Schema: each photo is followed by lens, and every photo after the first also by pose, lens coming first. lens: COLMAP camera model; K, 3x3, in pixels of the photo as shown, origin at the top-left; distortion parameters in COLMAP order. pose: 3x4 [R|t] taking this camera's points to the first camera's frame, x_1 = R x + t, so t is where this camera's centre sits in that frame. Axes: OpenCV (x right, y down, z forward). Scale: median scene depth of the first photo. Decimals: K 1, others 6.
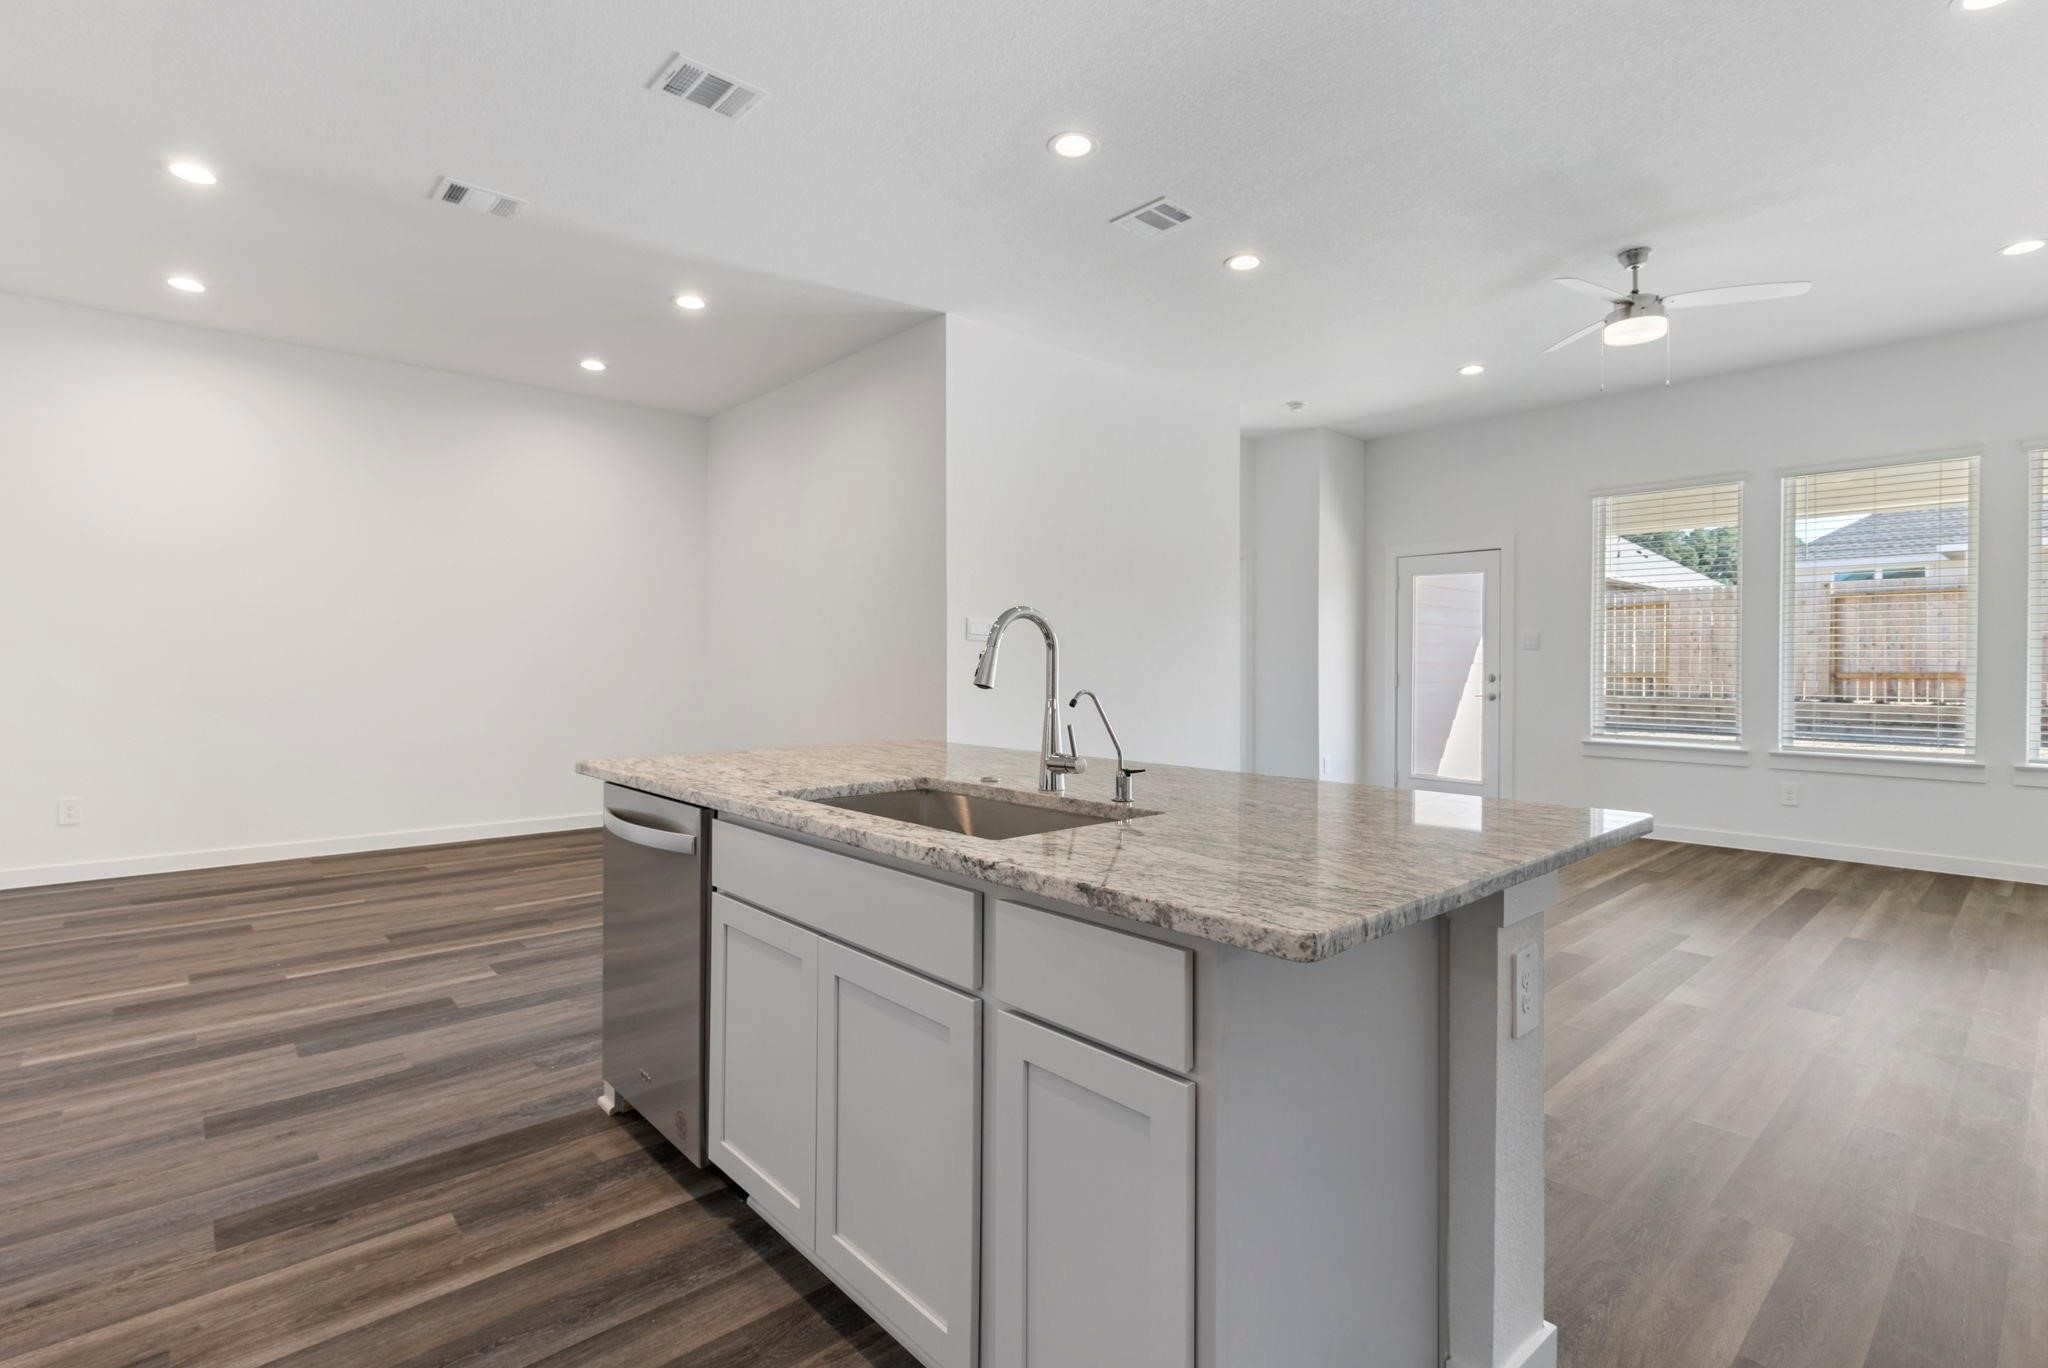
lens RADIAL K [[977.2, 0, 1021.4], [0, 977.2, 663.0], [0, 0, 1]] dist [-0.000126, -0.001123]
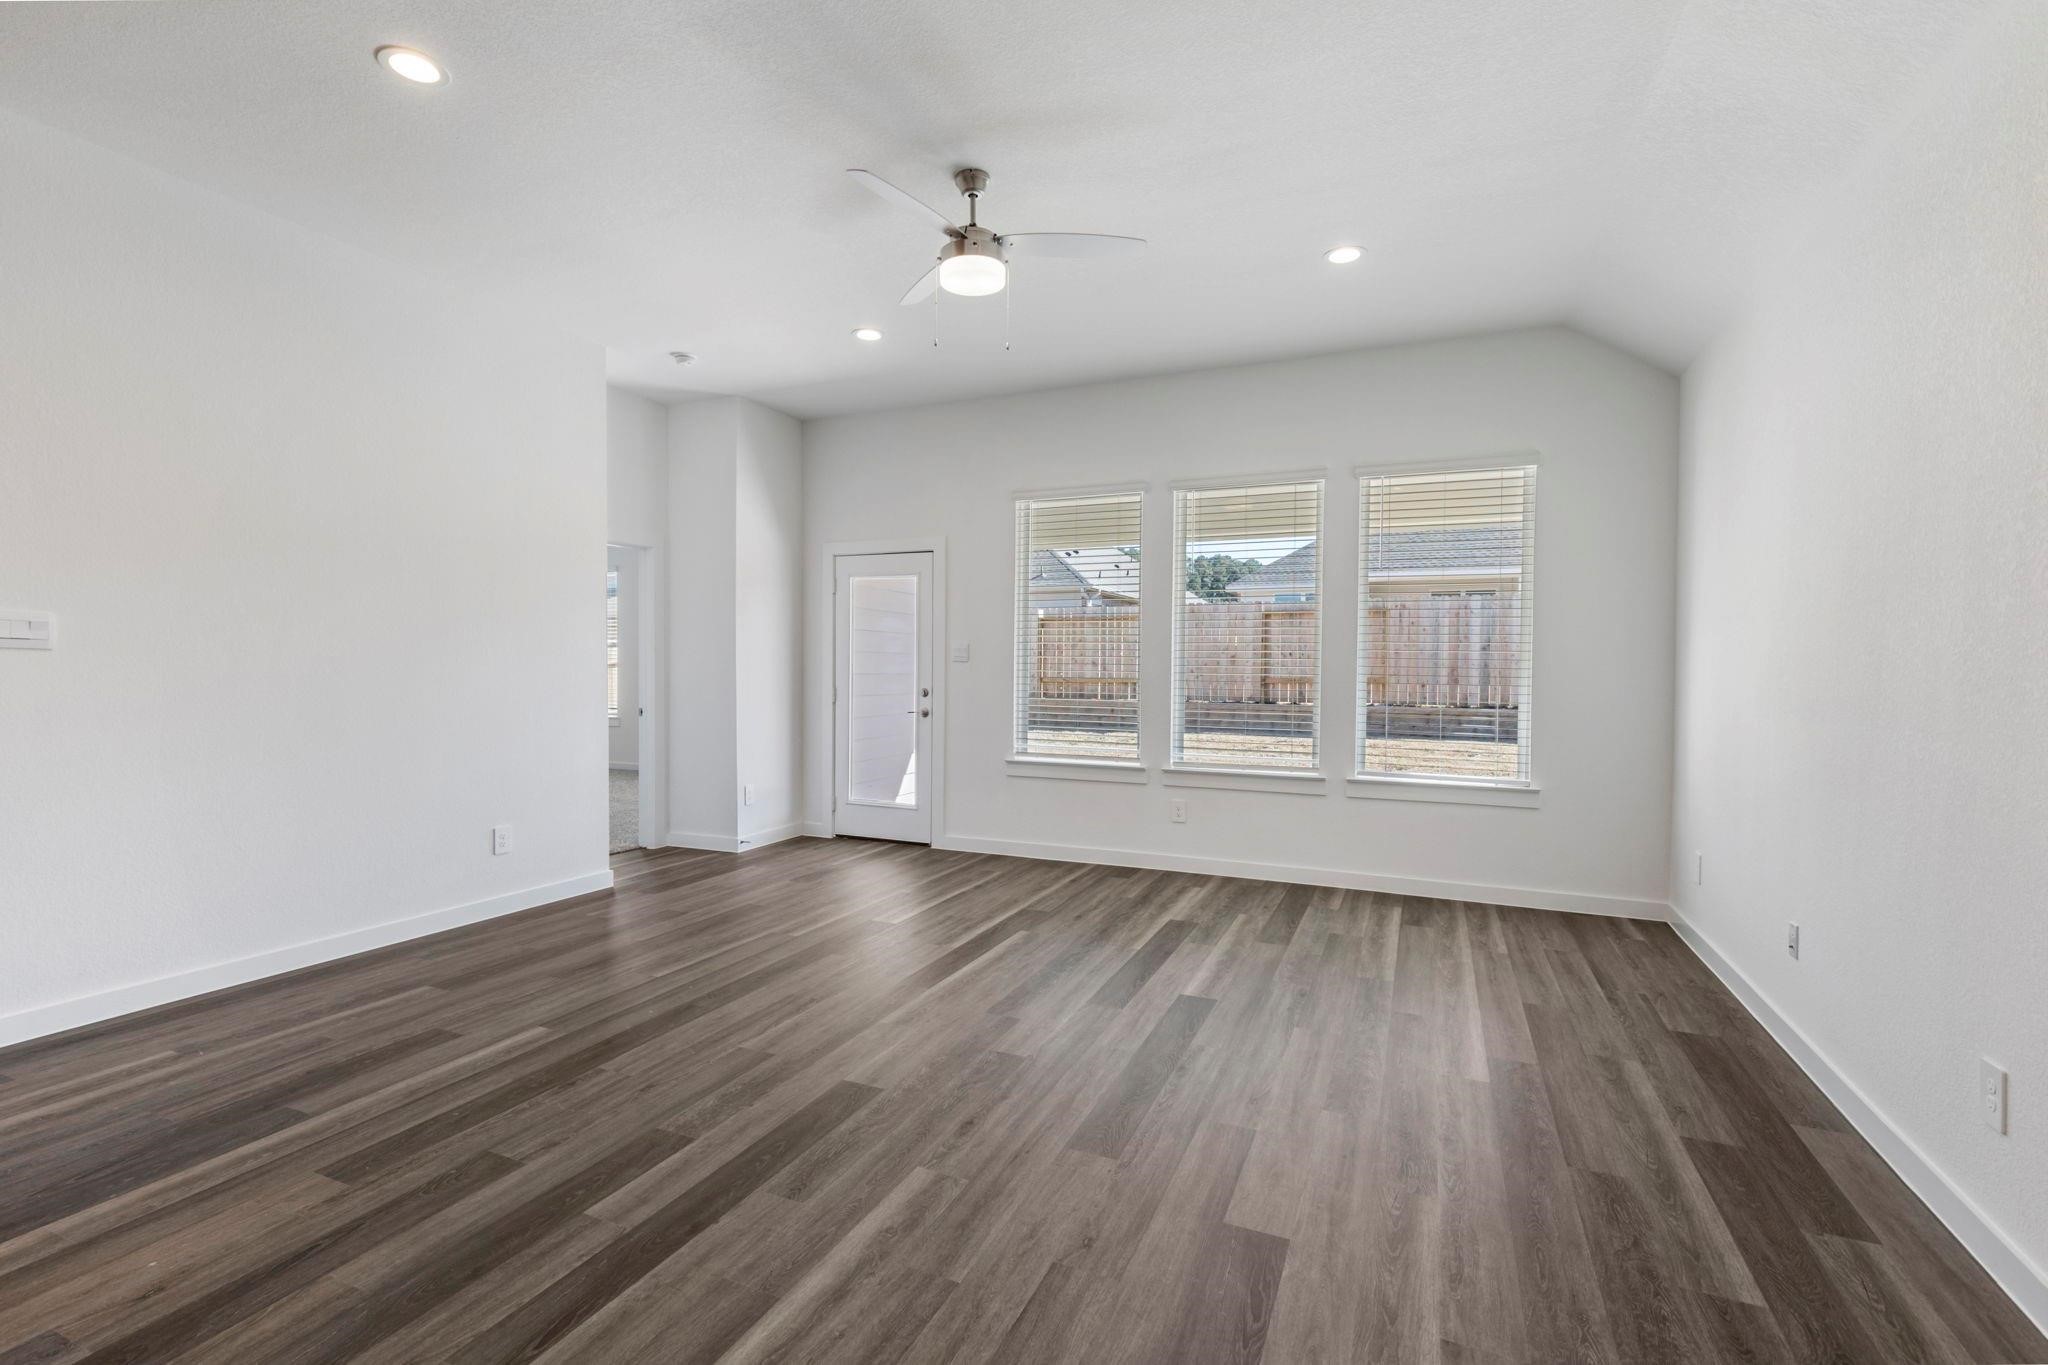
lens RADIAL K [[977.2, 0, 1012.2], [0, 977.2, 683.7], [0, 0, 1]] dist [-0.000126, -0.001123]
pose [[0.909676, -0.003947, 0.415300, 0.218289], [-0.003481, 0.999847, 0.017128, -0.011066], [-0.415304, -0.017027, 0.909523, 0.167776]]
